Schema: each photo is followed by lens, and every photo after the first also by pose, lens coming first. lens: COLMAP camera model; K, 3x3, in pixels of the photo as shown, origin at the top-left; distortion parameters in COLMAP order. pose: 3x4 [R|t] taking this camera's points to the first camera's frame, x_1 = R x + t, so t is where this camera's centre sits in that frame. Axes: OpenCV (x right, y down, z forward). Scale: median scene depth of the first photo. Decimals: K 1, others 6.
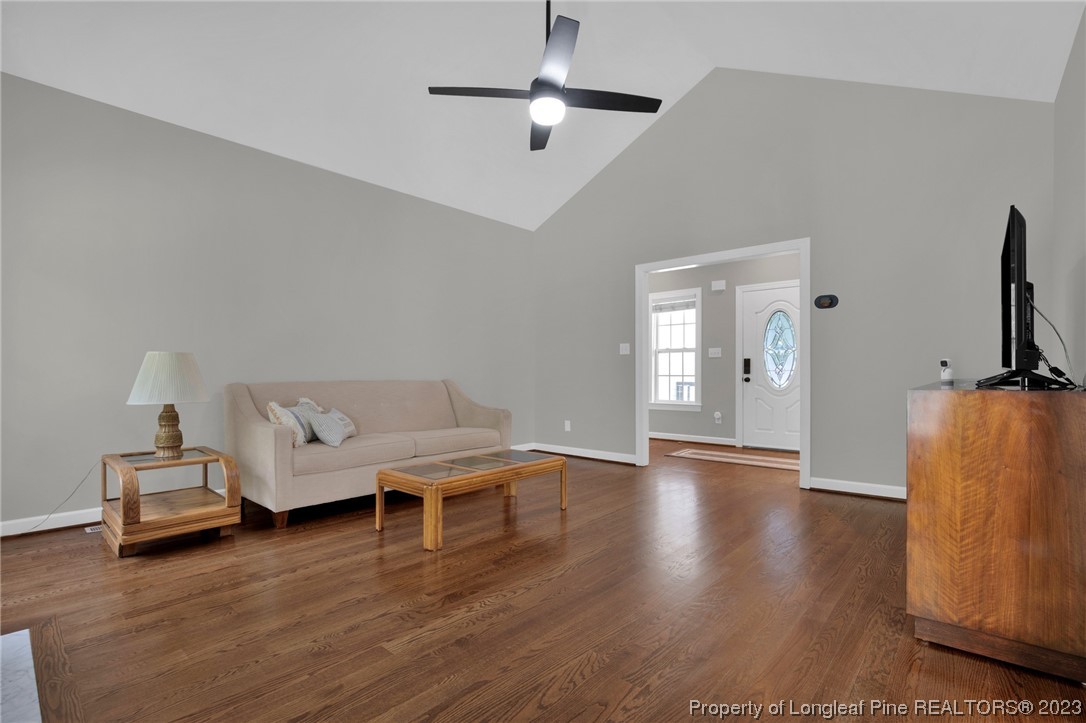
lens RADIAL K [[508.4, 0, 540.3], [0, 508.4, 368.0], [0, 0, 1]] dist [-0.033550, 0.003723]
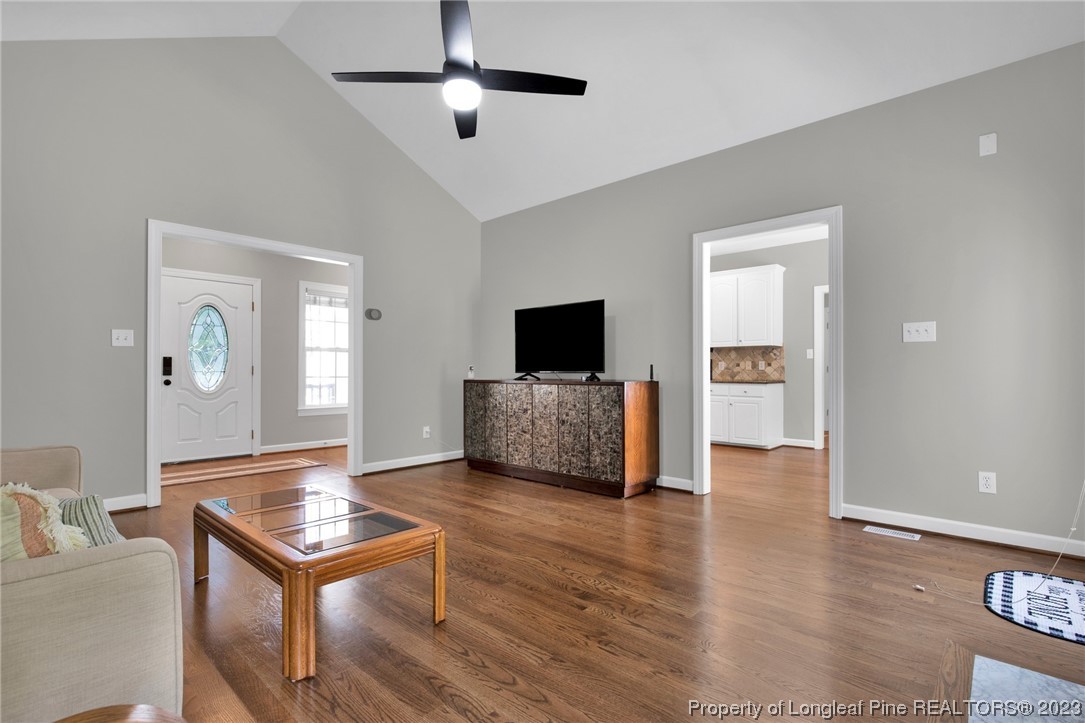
lens RADIAL K [[507.9, 0, 552.8], [0, 507.9, 371.5], [0, 0, 1]] dist [-0.033550, 0.003723]
pose [[0.013072, 0.007118, 0.999889, -0.649444], [-0.009330, 0.999932, -0.006997, 0.007990], [-0.999871, -0.009237, 0.013137, 0.583680]]
